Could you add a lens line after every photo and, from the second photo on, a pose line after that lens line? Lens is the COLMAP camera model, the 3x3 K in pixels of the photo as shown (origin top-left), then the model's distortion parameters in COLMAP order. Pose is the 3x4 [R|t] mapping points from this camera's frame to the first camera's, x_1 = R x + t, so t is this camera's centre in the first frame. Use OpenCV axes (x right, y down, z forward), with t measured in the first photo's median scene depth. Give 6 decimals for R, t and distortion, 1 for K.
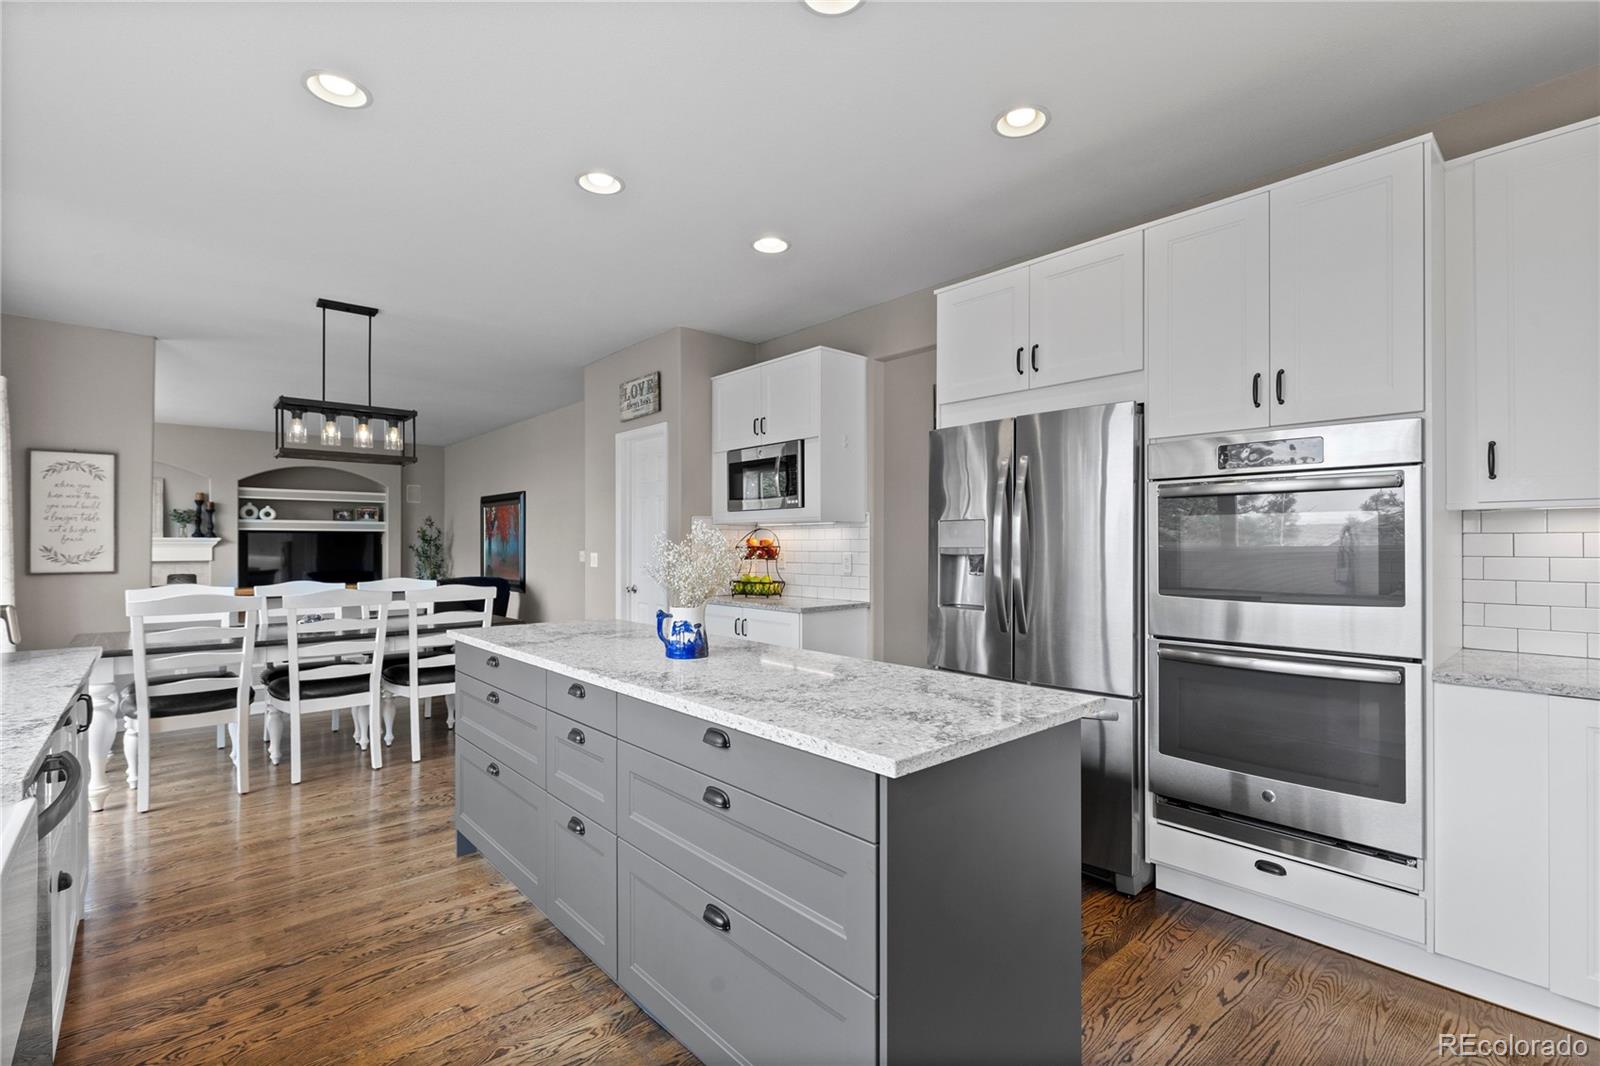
lens RADIAL K [[735.3, 0, 800.0], [0, 735.3, 533.0], [0, 0, 1]] dist [0.000644, -0.000110]
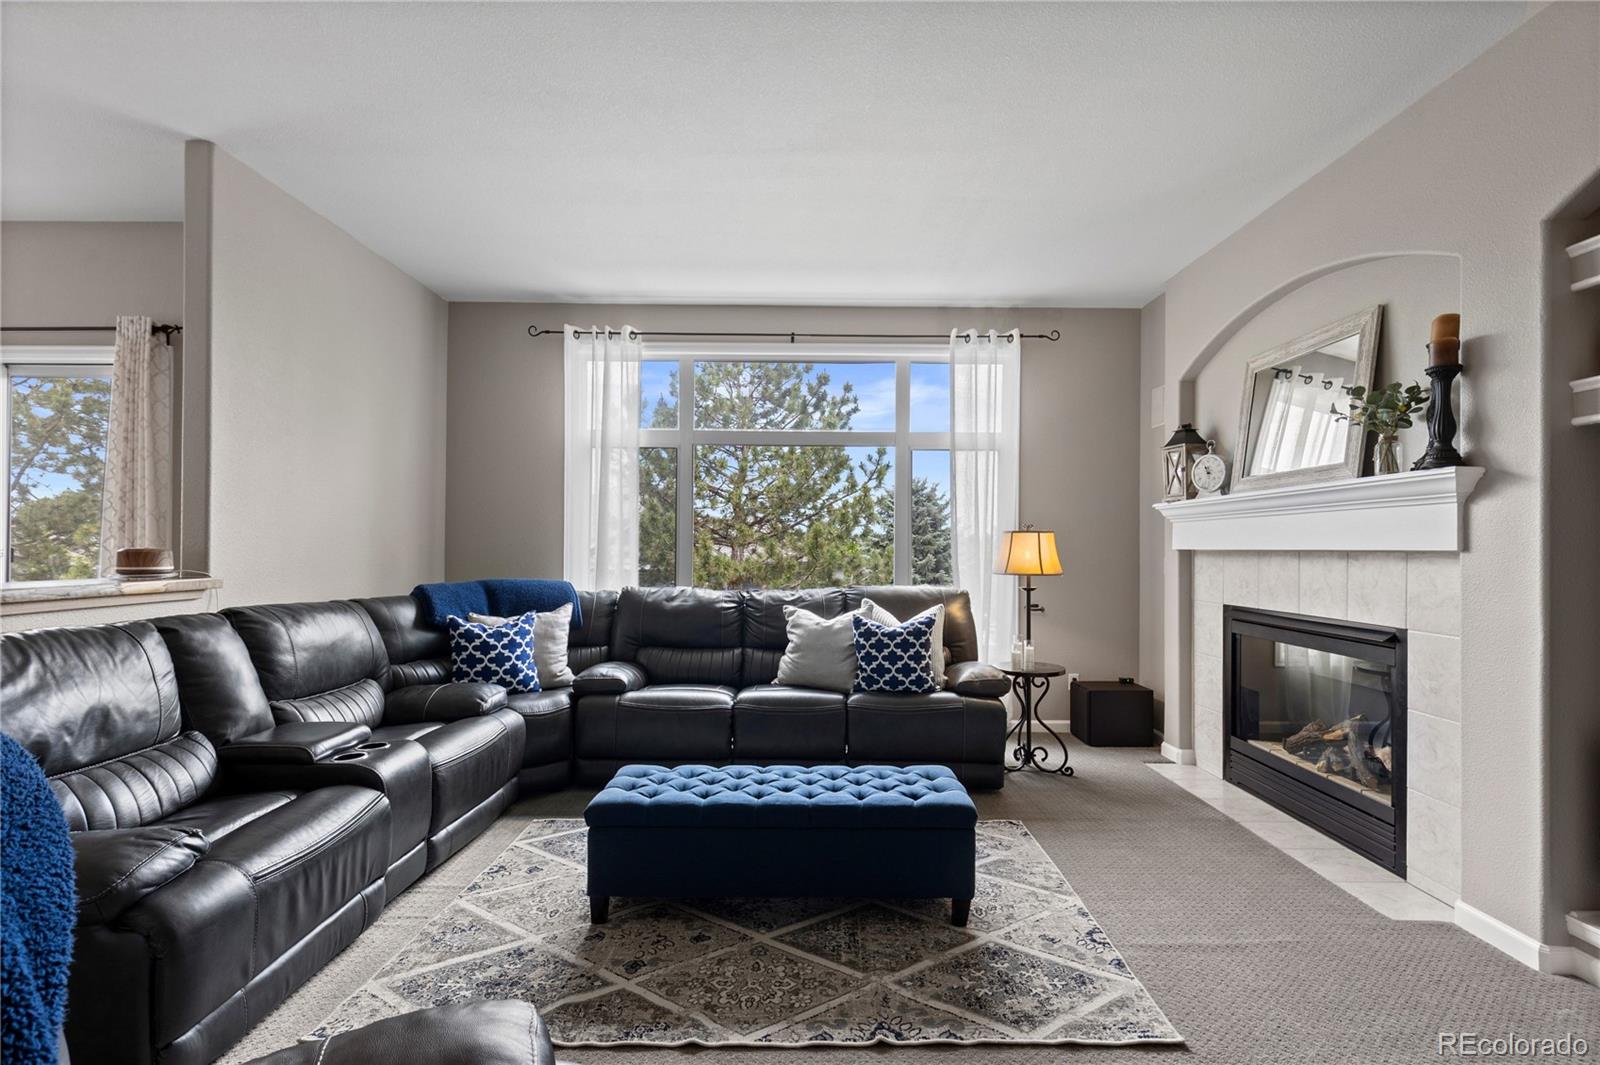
lens RADIAL K [[724.5, 0, 801.2], [0, 724.5, 549.0], [0, 0, 1]] dist [0.001874, -0.000189]
pose [[-0.656317, 0.000965, -0.754485, -0.443339], [0.007474, 0.999958, -0.005223, 0.036824], [0.754448, -0.009067, -0.656297, 1.013776]]
